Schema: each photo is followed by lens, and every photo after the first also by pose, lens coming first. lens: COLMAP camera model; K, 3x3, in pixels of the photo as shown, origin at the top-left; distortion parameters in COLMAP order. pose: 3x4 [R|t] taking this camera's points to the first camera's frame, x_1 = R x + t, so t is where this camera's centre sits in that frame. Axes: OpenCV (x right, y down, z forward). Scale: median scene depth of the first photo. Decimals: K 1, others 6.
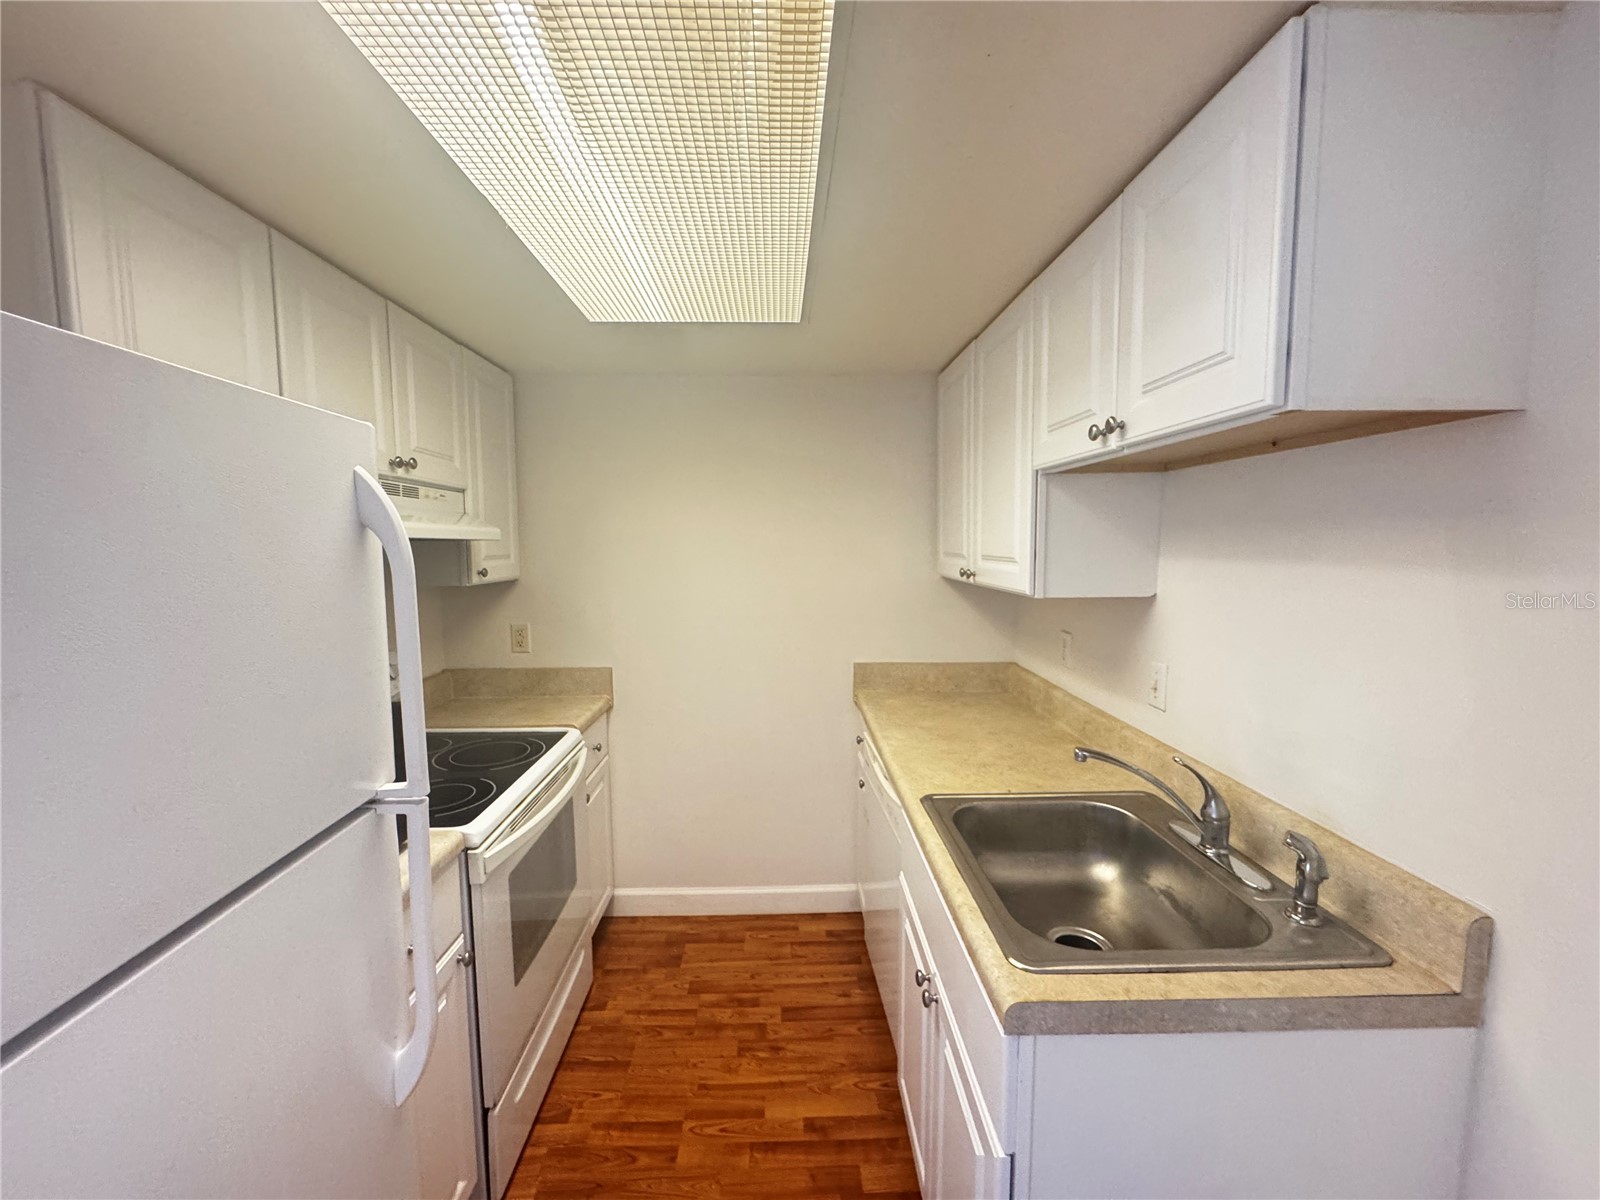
lens RADIAL K [[648.1, 0, 796.3], [0, 648.1, 598.3], [0, 0, 1]] dist [-0.001024, -0.000017]
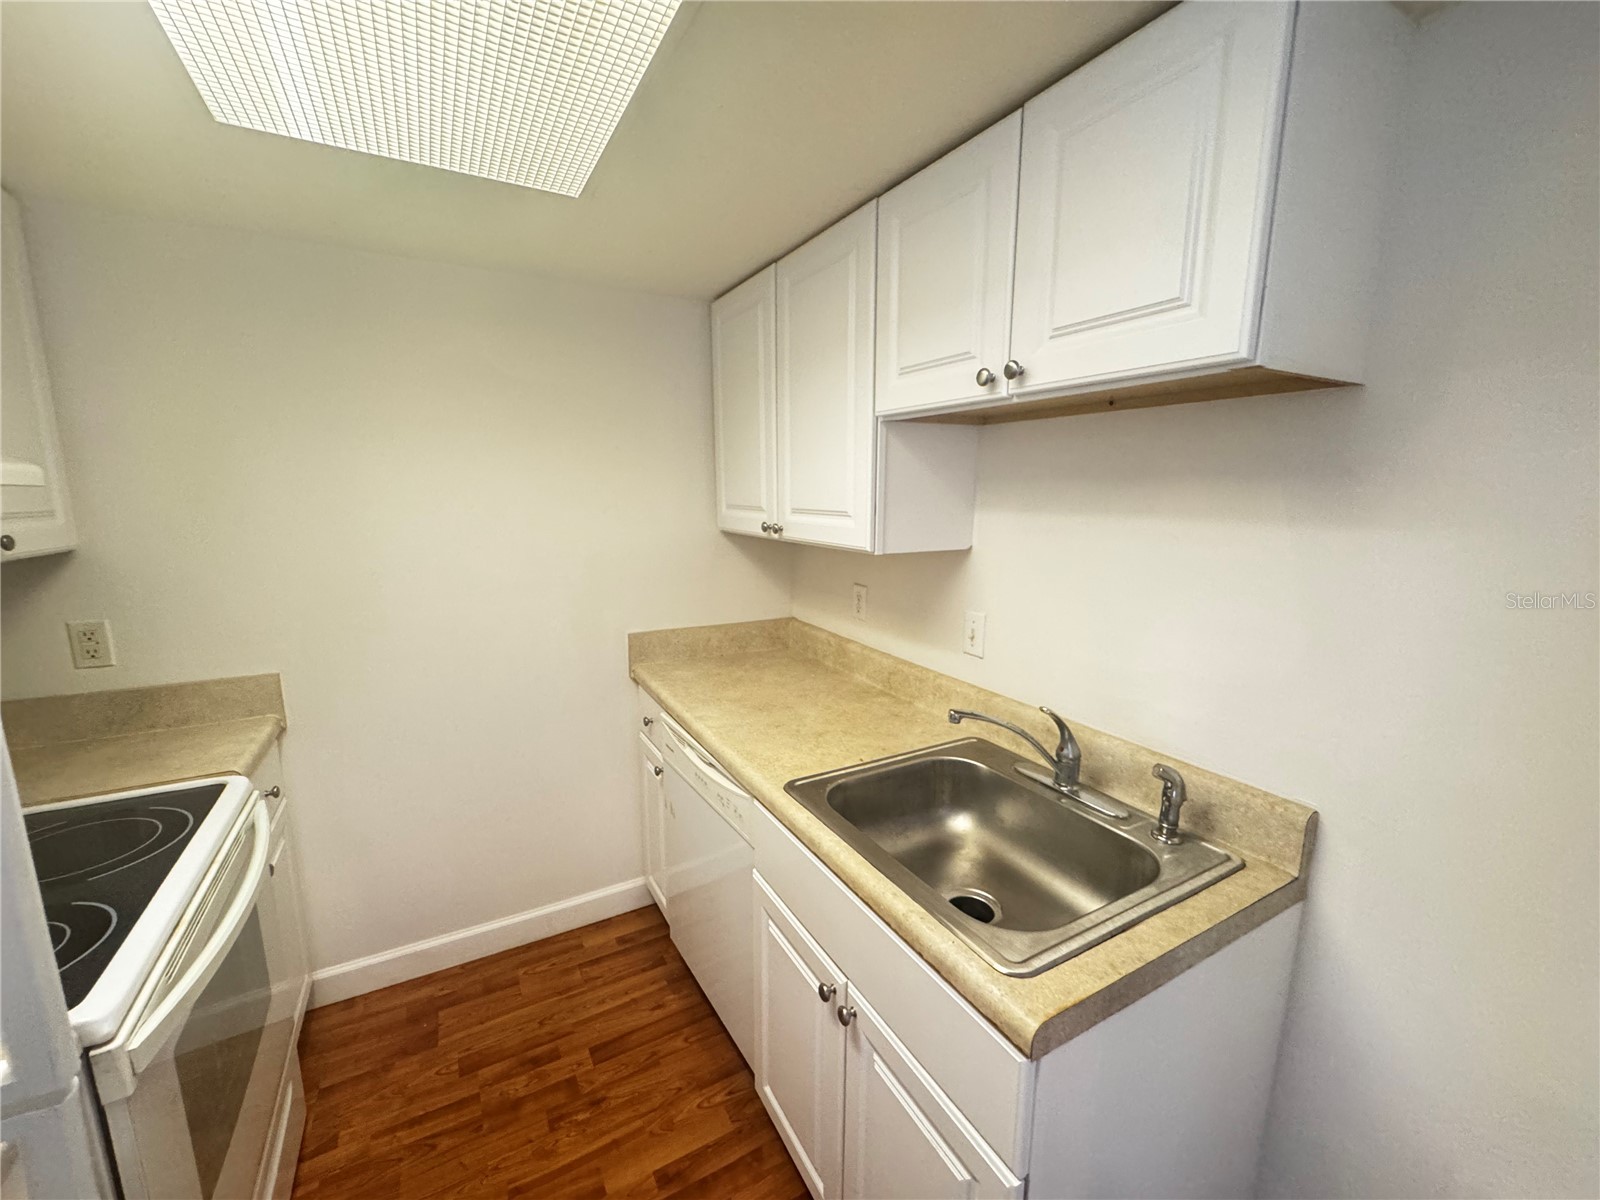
lens RADIAL K [[648.1, 0, 800.2], [0, 648.1, 599.9], [0, 0, 1]] dist [-0.001024, -0.000017]
pose [[0.884544, -0.070528, 0.461093, -0.155893], [0.033137, 0.995507, 0.088702, -0.020703], [-0.465278, -0.063182, 0.882907, 0.198838]]
